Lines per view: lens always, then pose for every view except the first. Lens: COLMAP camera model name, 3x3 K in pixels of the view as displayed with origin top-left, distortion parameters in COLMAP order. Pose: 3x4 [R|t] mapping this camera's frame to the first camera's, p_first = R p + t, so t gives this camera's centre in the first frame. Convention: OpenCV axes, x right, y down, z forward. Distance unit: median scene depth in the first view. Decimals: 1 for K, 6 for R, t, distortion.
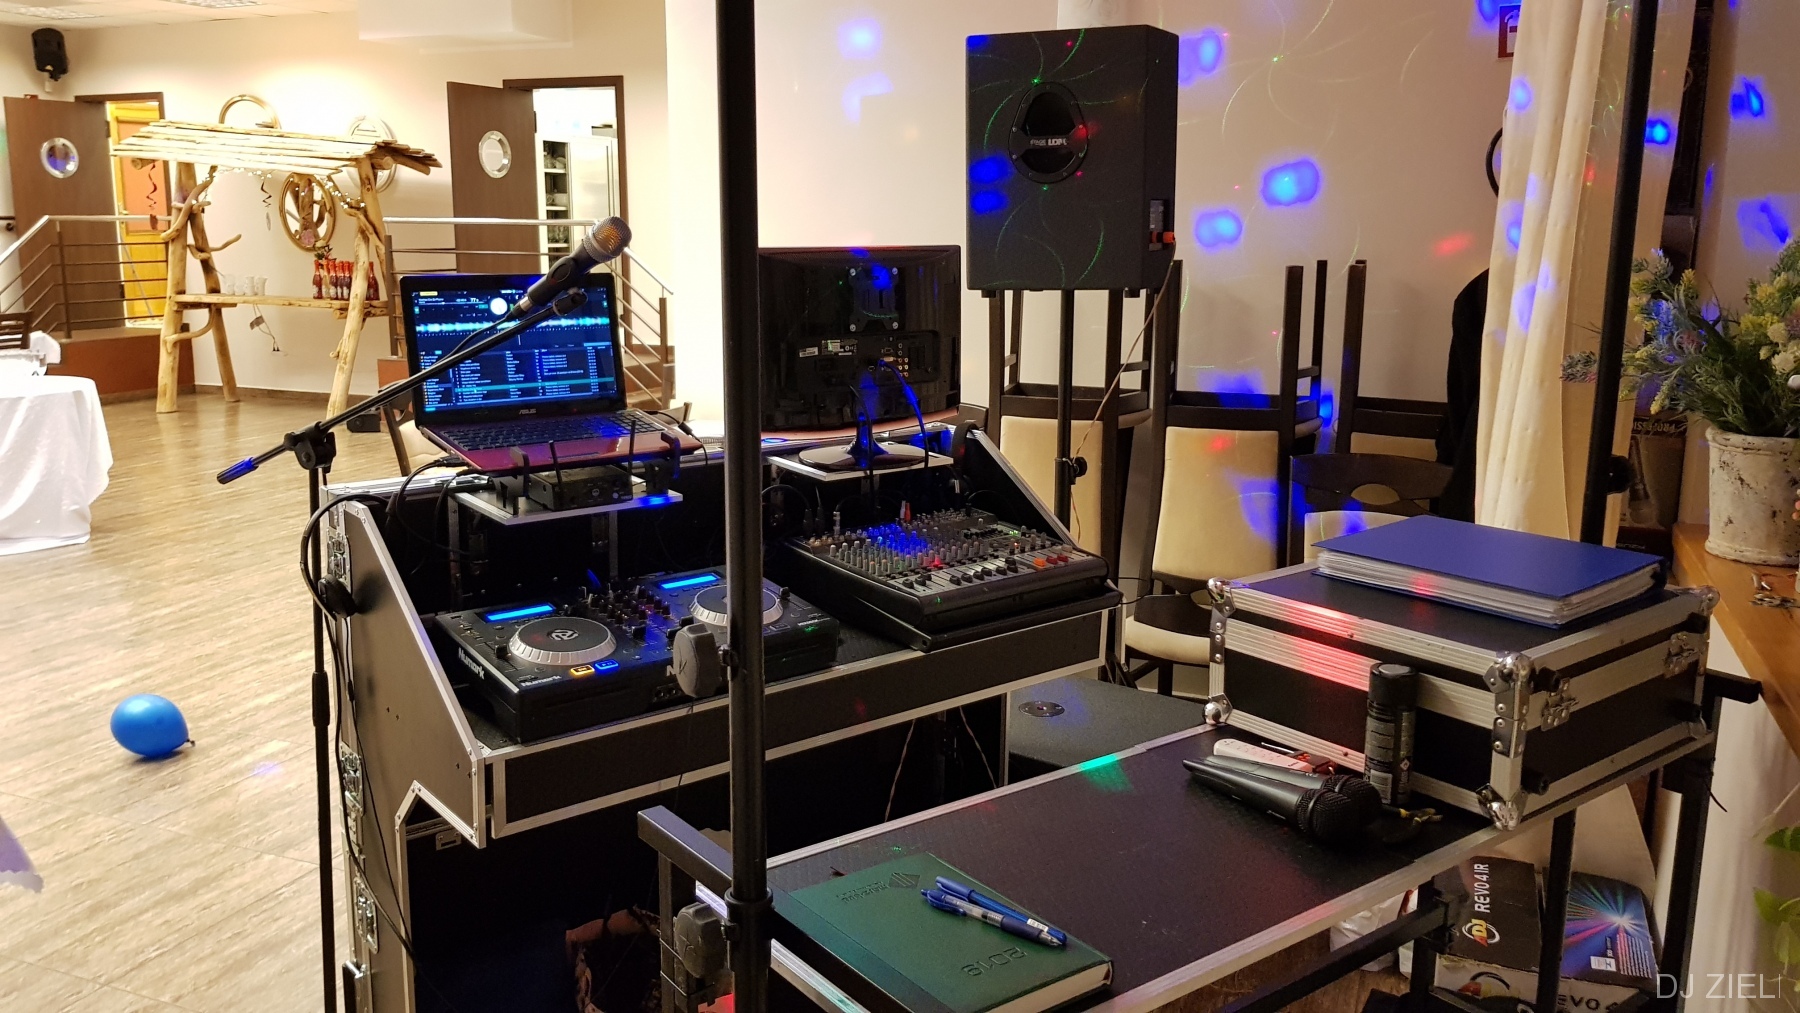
lens RADIAL K [[1383.3, 0, 942.6], [0, 1383.3, 493.6], [0, 0, 1]] dist [-0.003482, -0.037949]
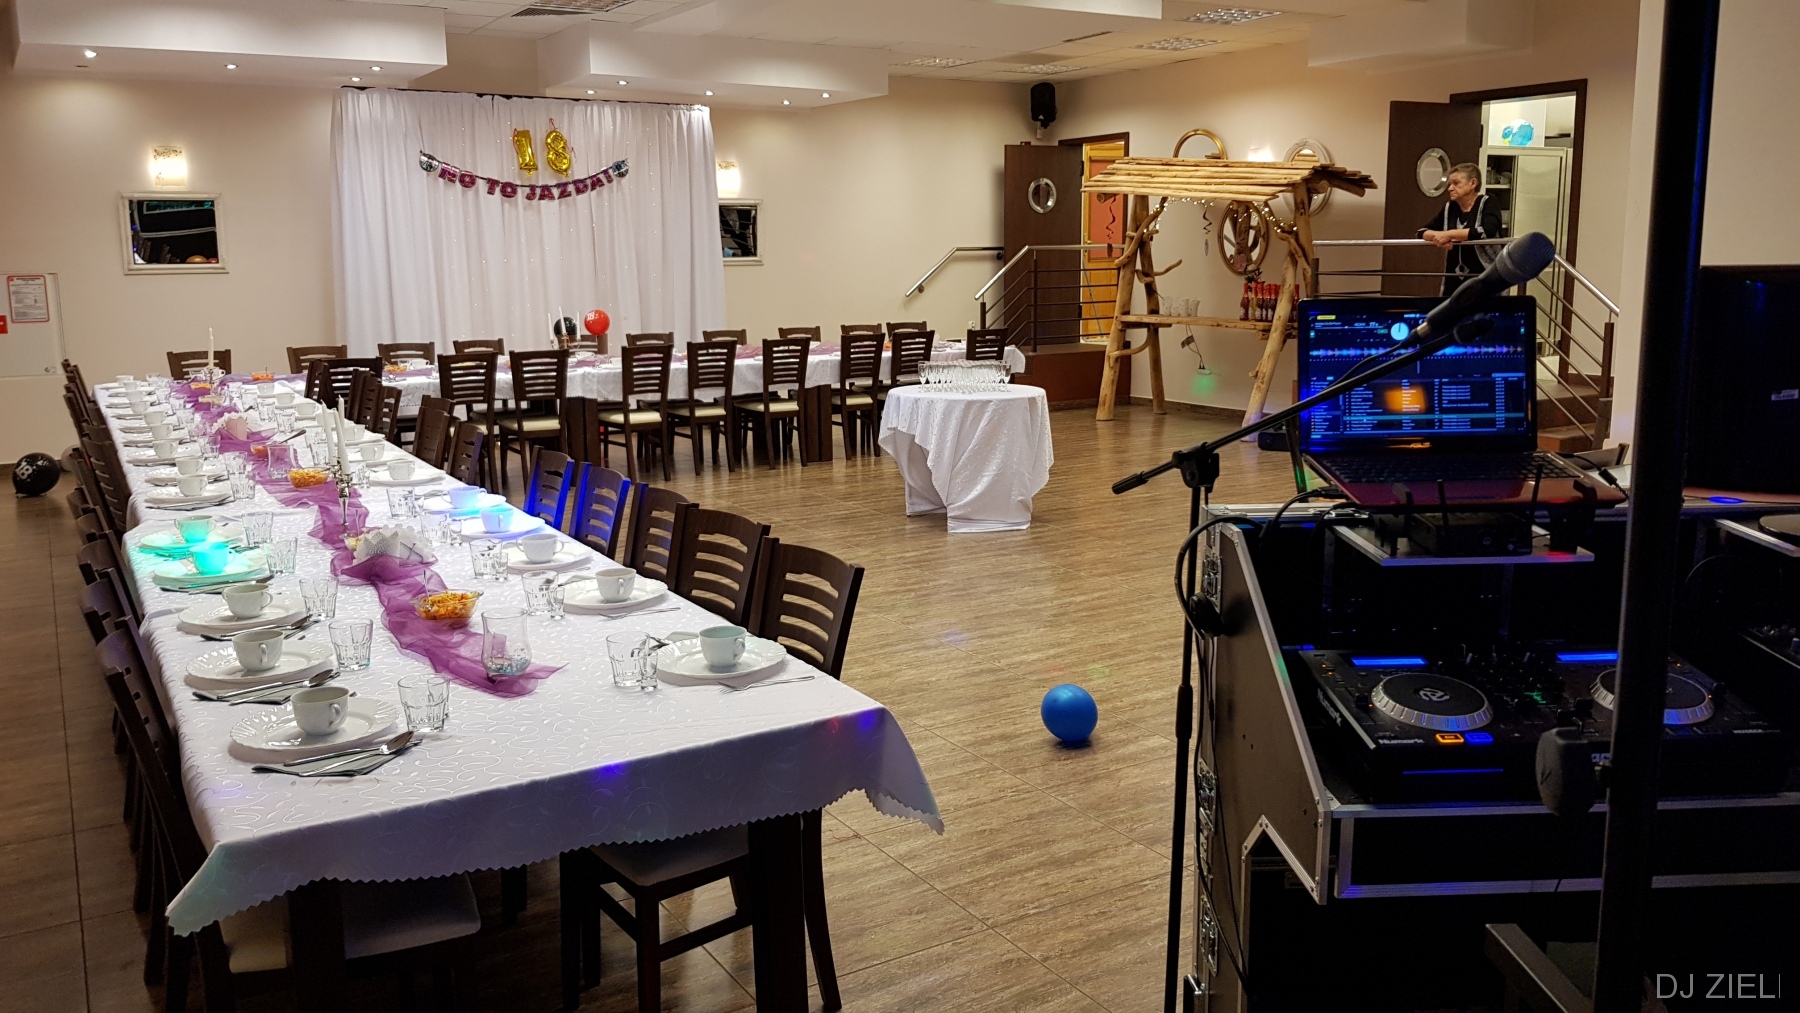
lens RADIAL K [[1390.4, 0, 896.5], [0, 1390.4, 470.2], [0, 0, 1]] dist [0.095922, -0.169066]
pose [[0.785475, 0.077363, -0.614039, 0.001566], [-0.098443, 0.995143, -0.000549, -0.003643], [0.611014, 0.060880, 0.789276, 0.021065]]
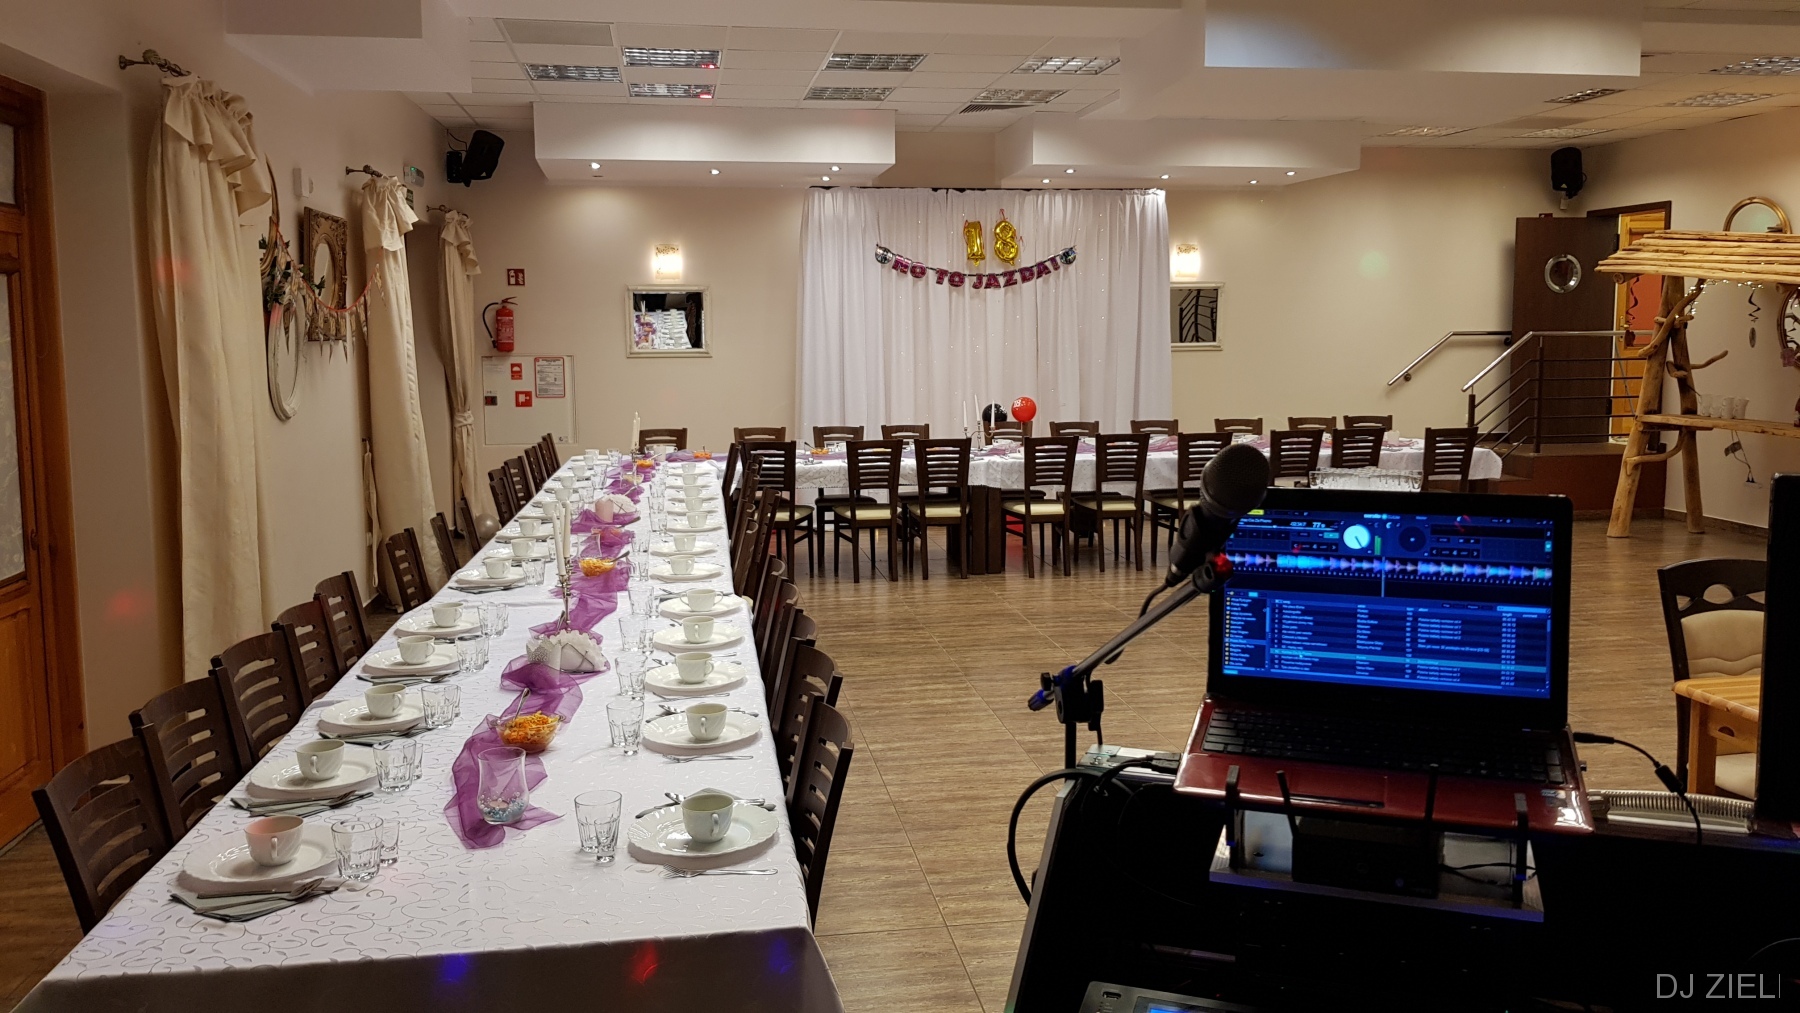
lens RADIAL K [[1390.4, 0, 896.5], [0, 1390.4, 470.2], [0, 0, 1]] dist [0.095922, -0.169066]
pose [[0.490910, 0.074365, -0.868031, 0.076742], [-0.154414, 0.988003, -0.002685, -0.062598], [0.857417, 0.135354, 0.496503, 0.220187]]
